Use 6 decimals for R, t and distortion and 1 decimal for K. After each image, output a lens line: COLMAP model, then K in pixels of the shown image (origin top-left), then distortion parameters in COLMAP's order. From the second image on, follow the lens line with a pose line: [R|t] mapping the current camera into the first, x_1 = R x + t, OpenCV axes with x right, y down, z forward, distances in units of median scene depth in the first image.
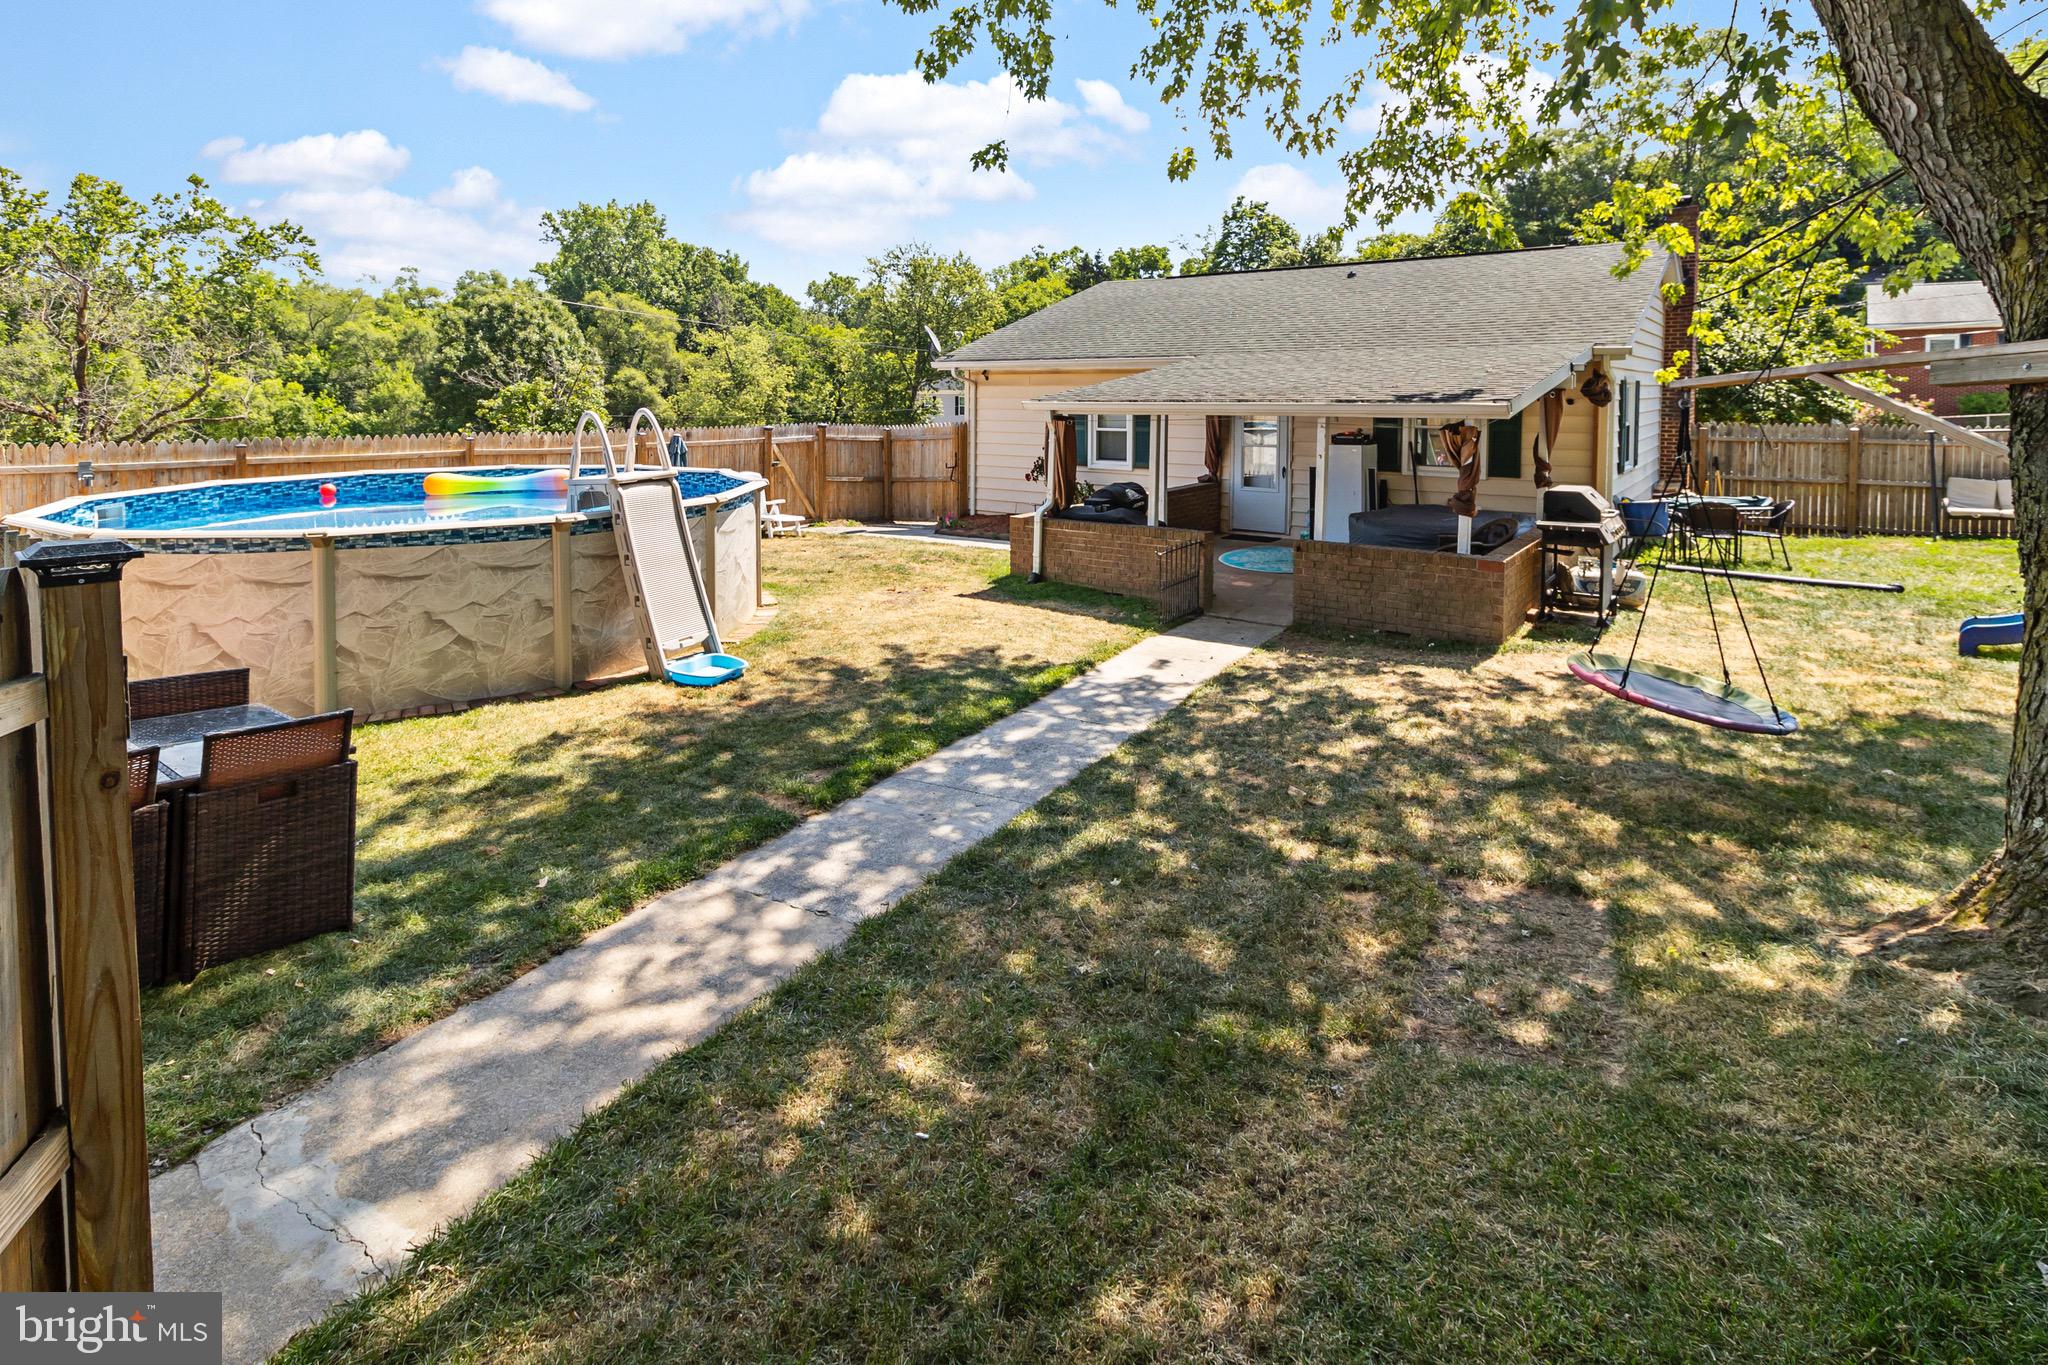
lens RADIAL K [[973.4, 0, 1032.0], [0, 973.4, 650.0], [0, 0, 1]] dist [0.001859, 0.000488]
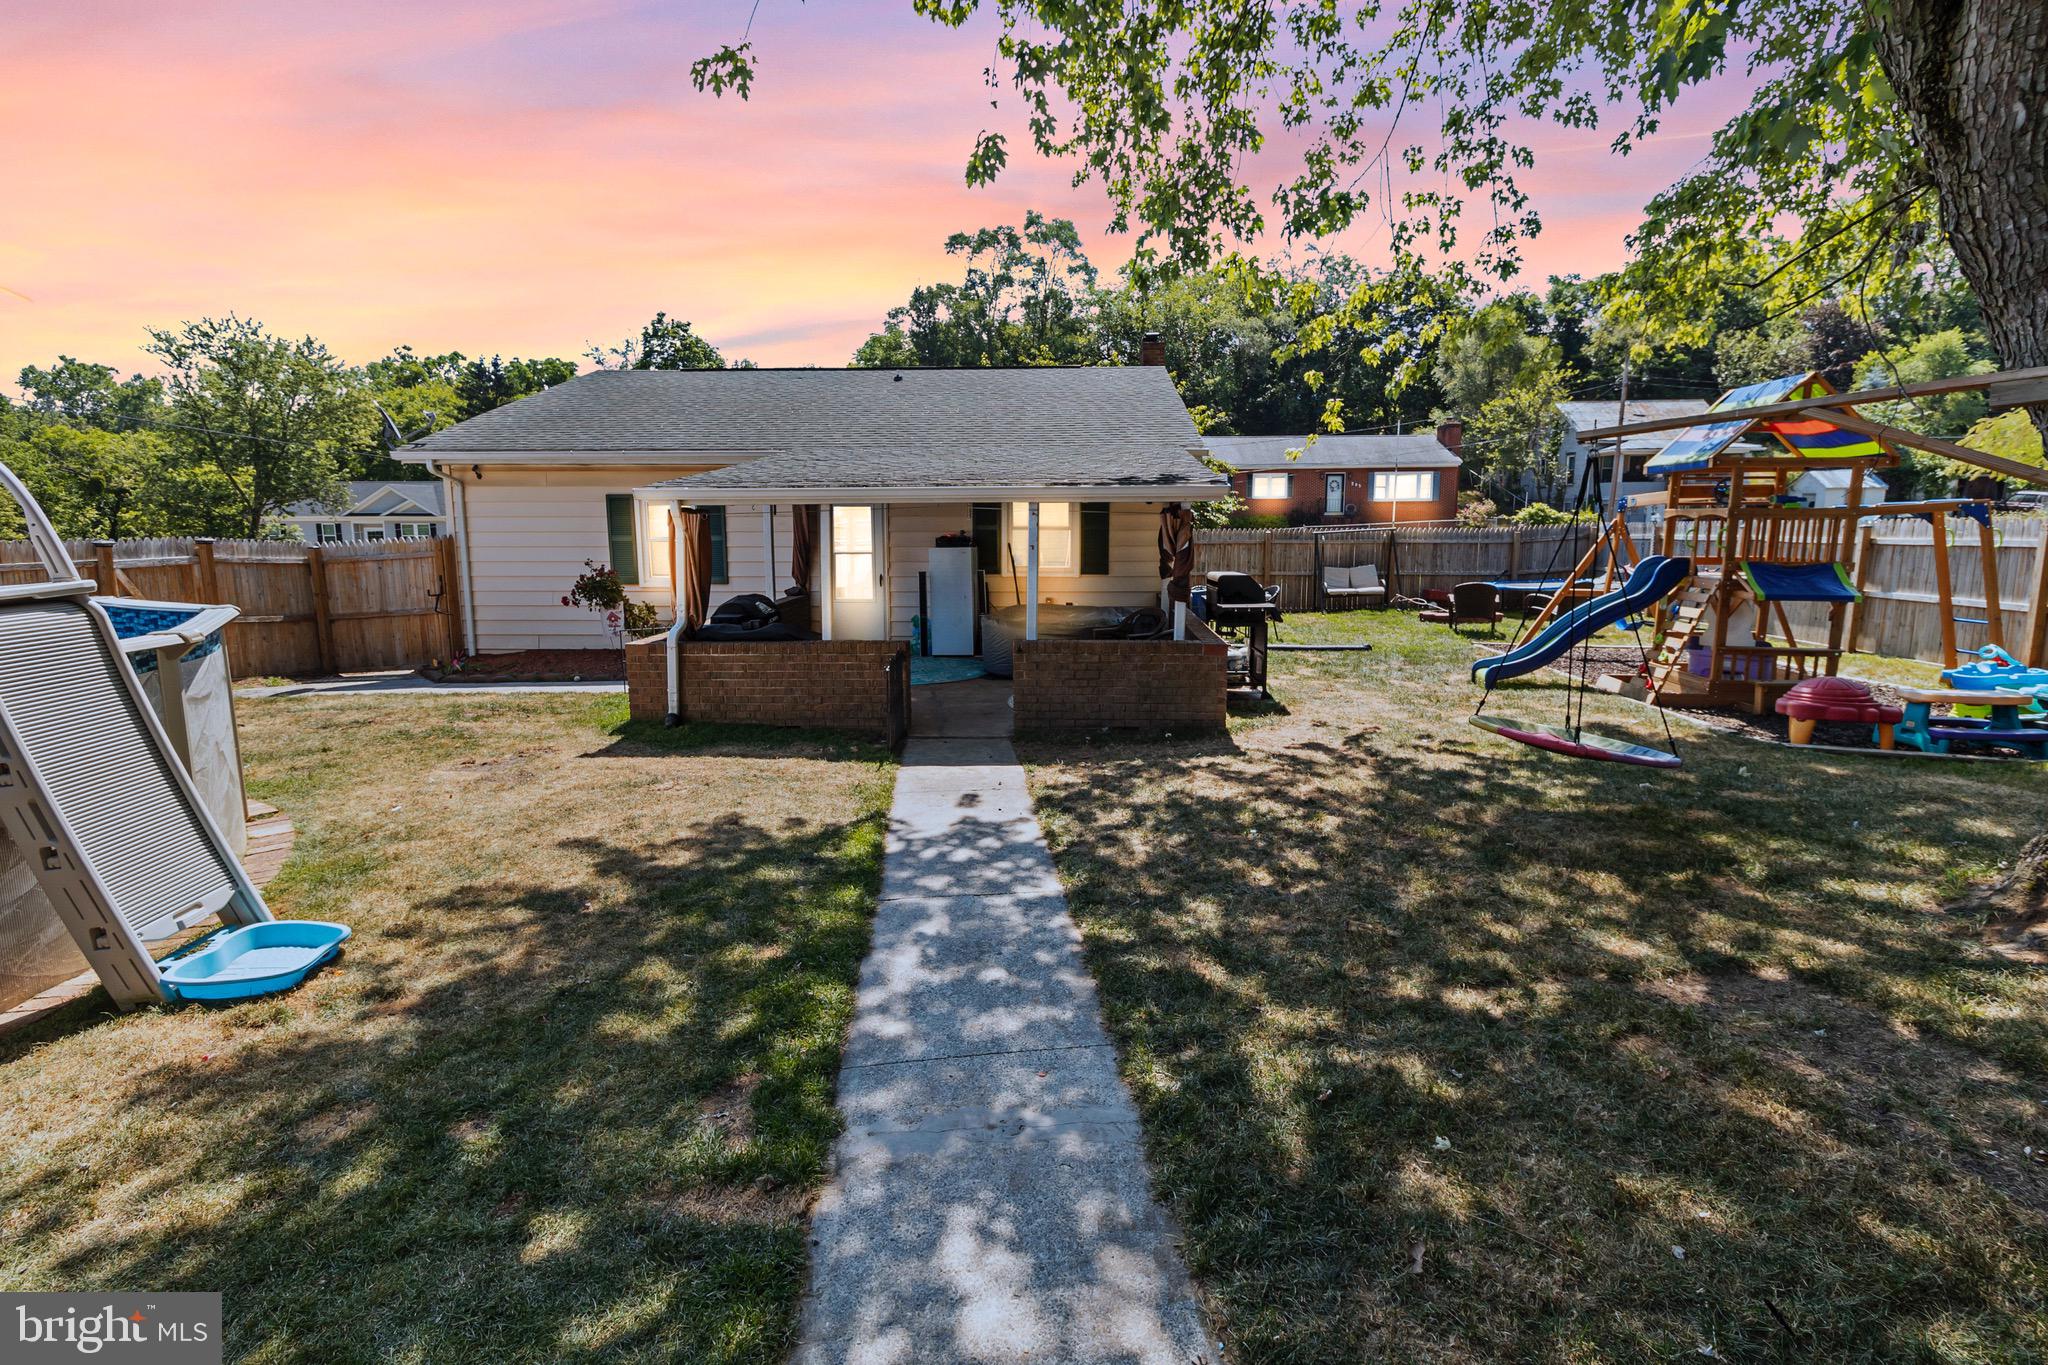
lens RADIAL K [[895.1, 0, 1024.8], [0, 895.1, 778.1], [0, 0, 1]] dist [-0.000447, 0.000445]
pose [[0.821152, -0.157111, 0.548657, -0.118403], [0.149039, 0.987035, 0.059581, -0.020732], [-0.550905, 0.032846, 0.833922, 0.179209]]
